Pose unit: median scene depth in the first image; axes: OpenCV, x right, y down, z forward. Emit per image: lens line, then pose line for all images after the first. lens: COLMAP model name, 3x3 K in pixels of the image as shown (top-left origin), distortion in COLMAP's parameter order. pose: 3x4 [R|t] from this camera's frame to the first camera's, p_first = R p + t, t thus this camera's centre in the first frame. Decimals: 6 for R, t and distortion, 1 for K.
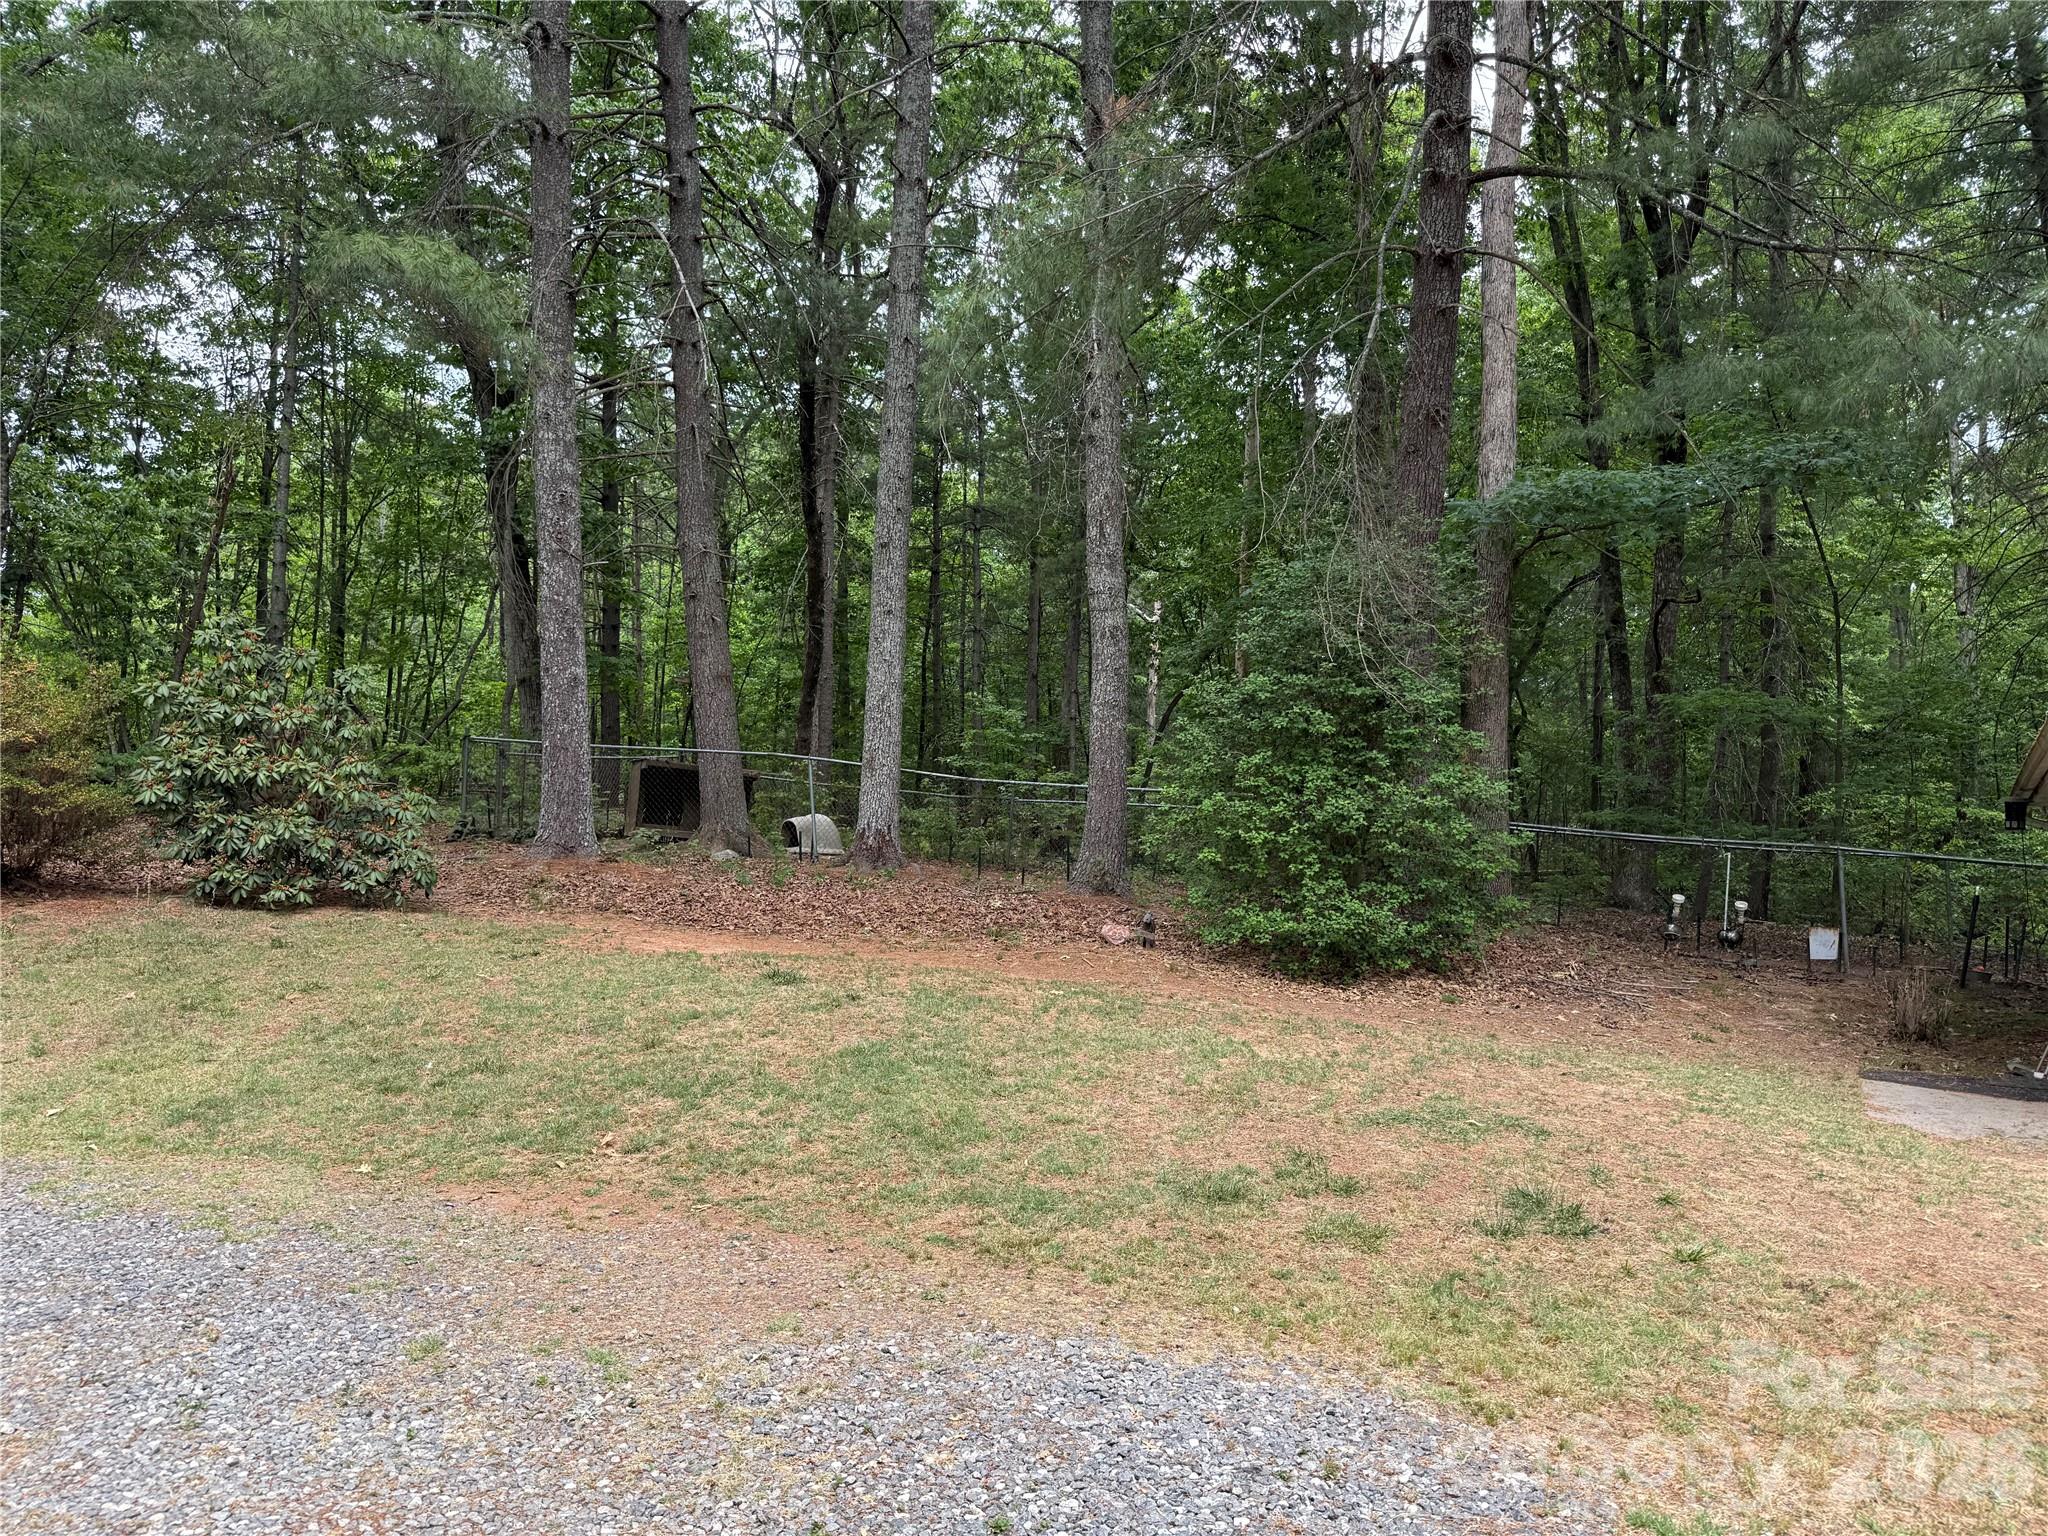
lens RADIAL K [[1429.1, 0, 1025.4], [0, 1429.1, 762.4], [0, 0, 1]] dist [0.055809, -0.011262]
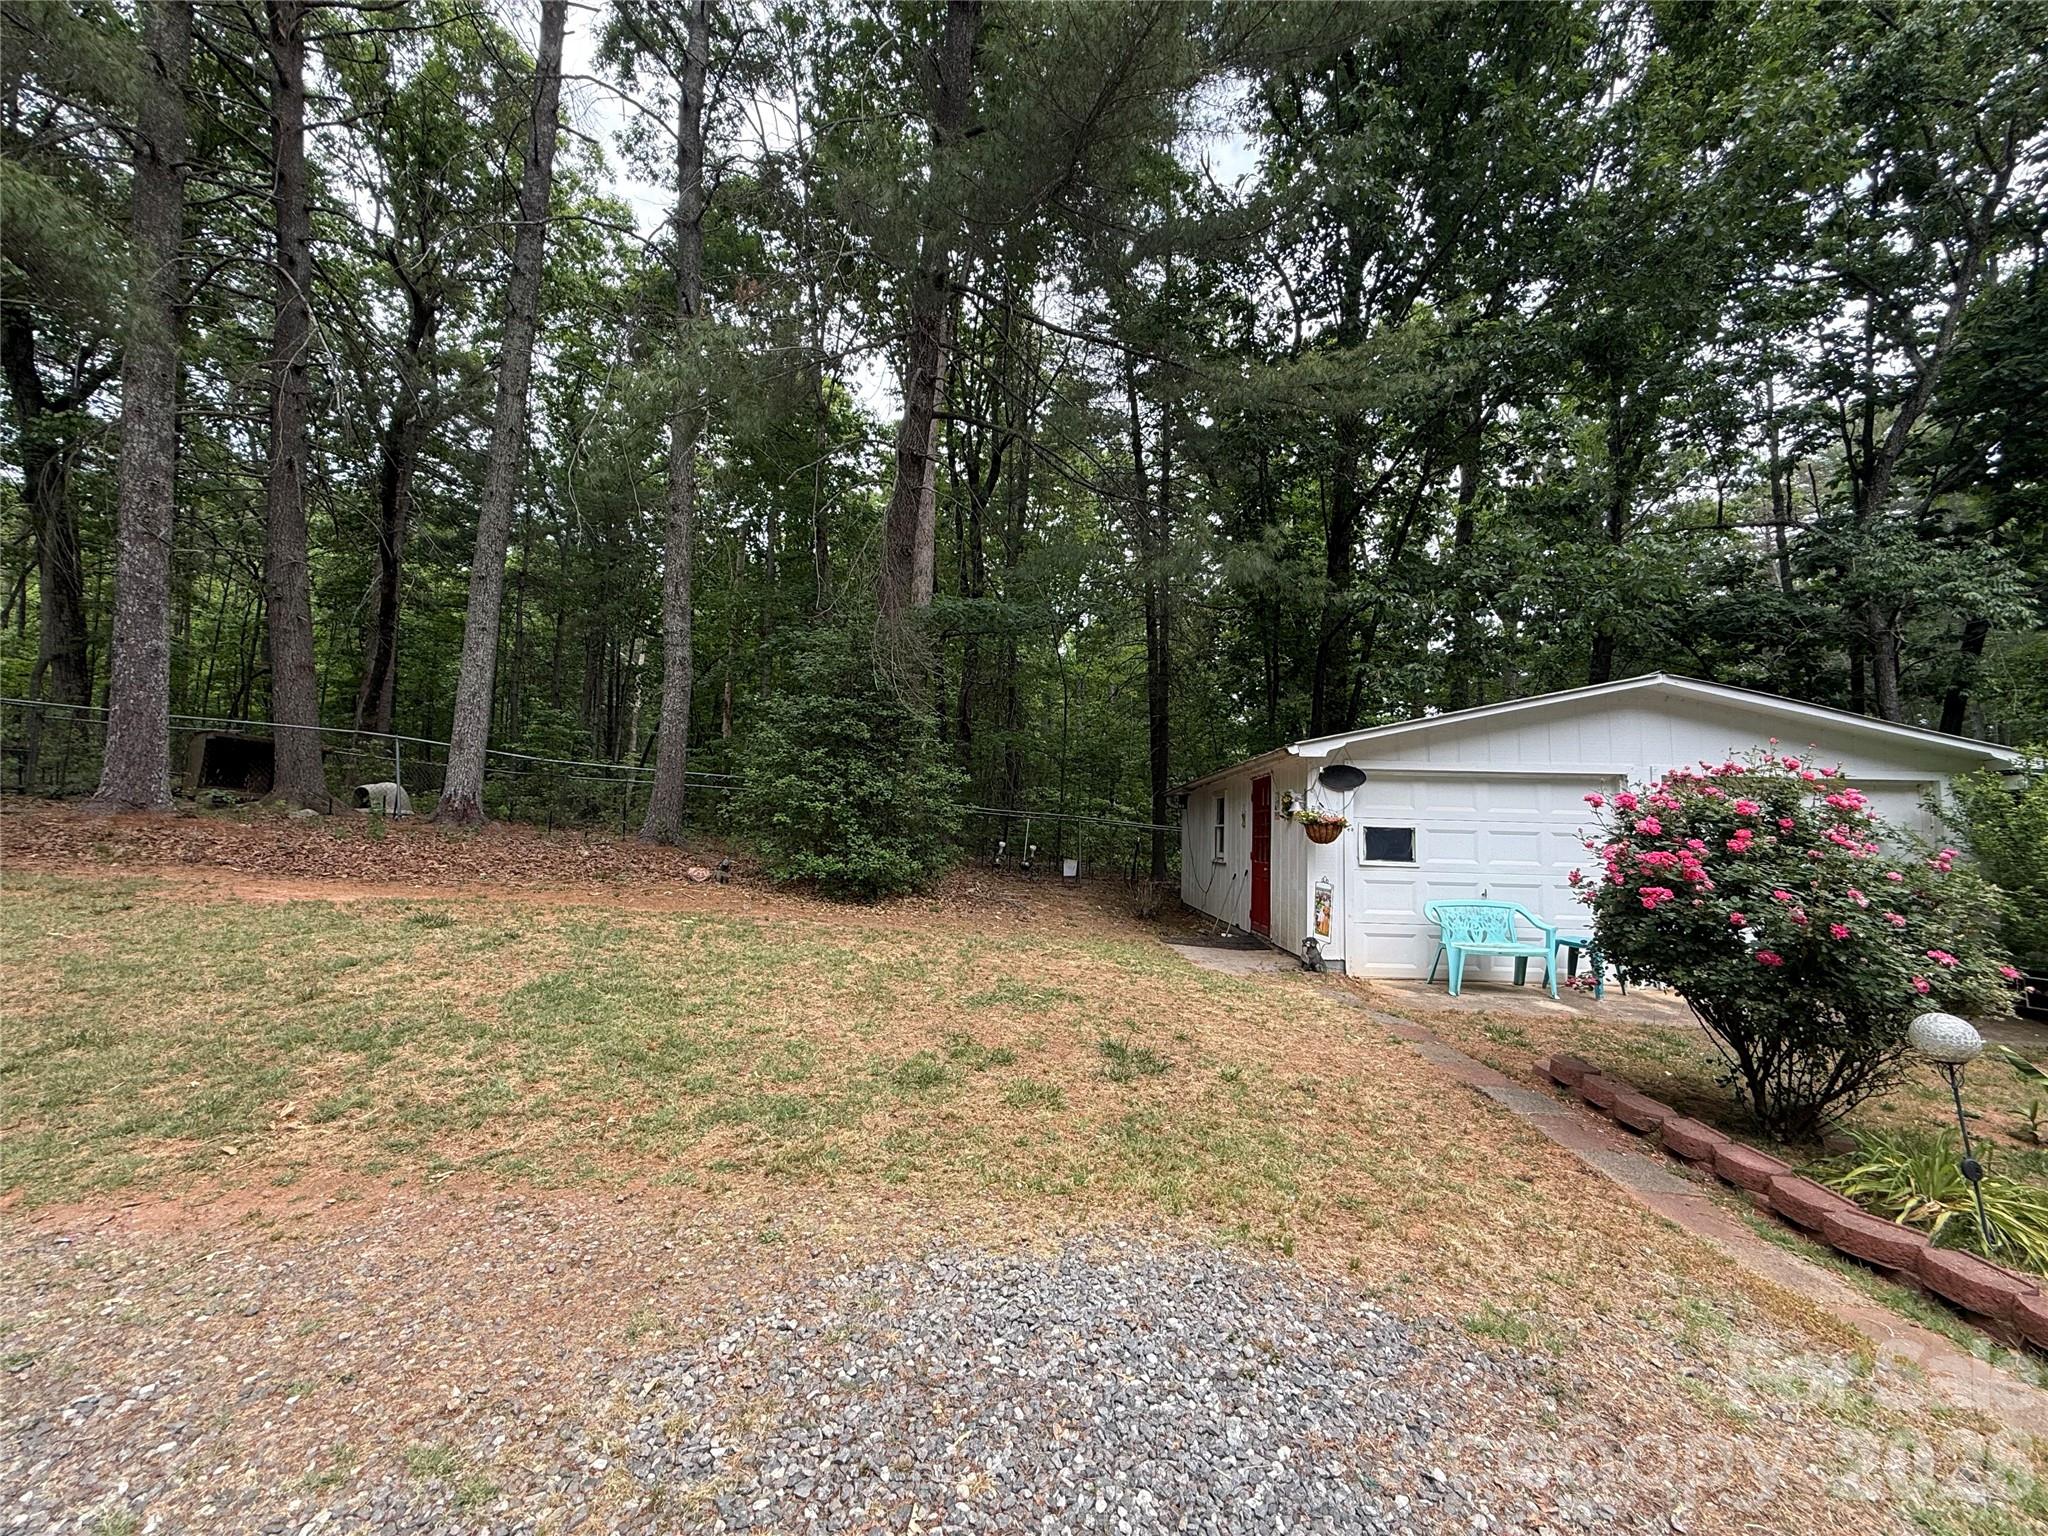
lens RADIAL K [[819.3, 0, 1024.7], [0, 819.3, 762.6], [0, 0, 1]] dist [-0.008172, 0.002179]
pose [[0.851046, 0.046268, 0.523049, -0.100971], [-0.043345, 0.998901, -0.017835, 0.013641], [-0.523300, -0.007493, 0.852116, 0.176713]]
